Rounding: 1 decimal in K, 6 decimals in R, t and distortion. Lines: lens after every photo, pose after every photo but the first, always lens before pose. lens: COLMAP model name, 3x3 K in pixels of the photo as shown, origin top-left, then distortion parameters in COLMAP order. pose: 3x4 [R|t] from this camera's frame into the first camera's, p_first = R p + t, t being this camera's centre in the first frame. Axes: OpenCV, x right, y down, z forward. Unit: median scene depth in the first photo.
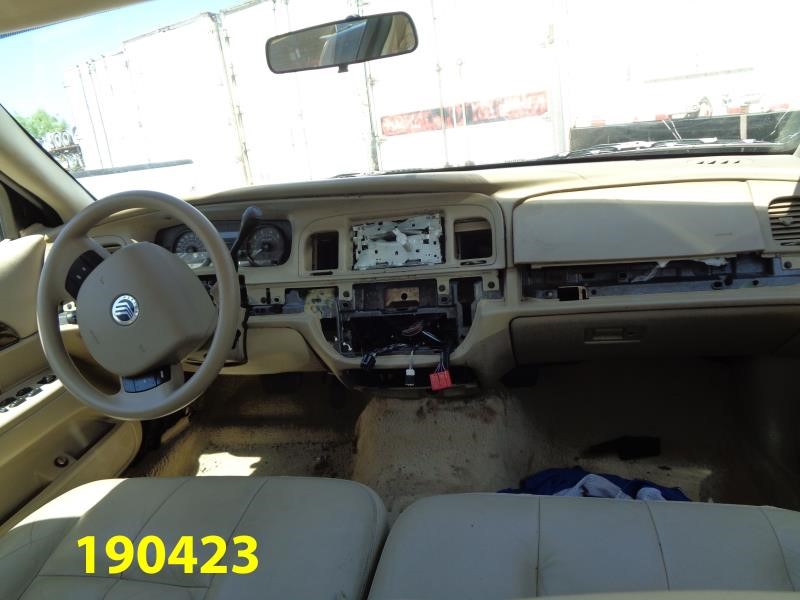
lens RADIAL K [[583.8, 0, 396.9], [0, 583.8, 299.3], [0, 0, 1]] dist [-0.008409, 0.000000]
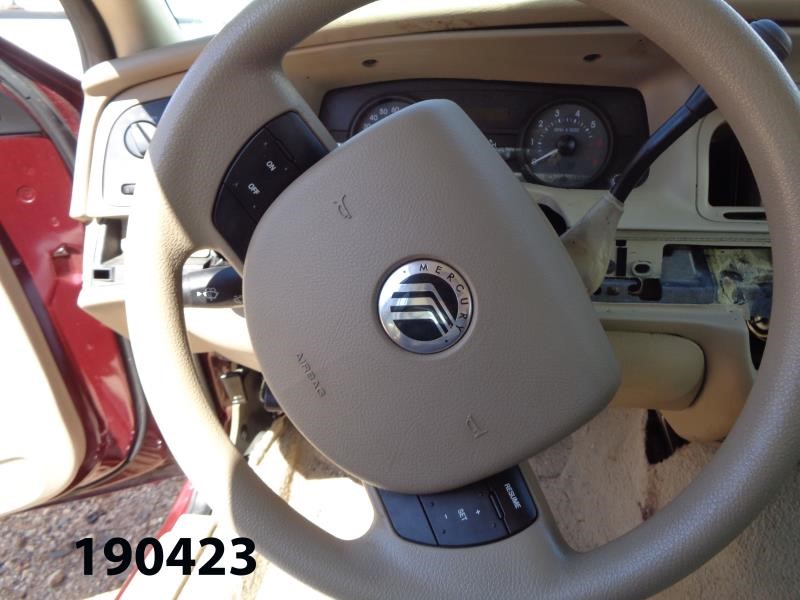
lens RADIAL K [[583.8, 0, 403.7], [0, 583.8, 299.8], [0, 0, 1]] dist [-0.008409, 0.000000]
pose [[0.994675, 0.053783, 0.087920, -0.425094], [-0.065403, 0.988666, 0.135137, -0.023561], [-0.079656, -0.140168, 0.986918, 0.575164]]
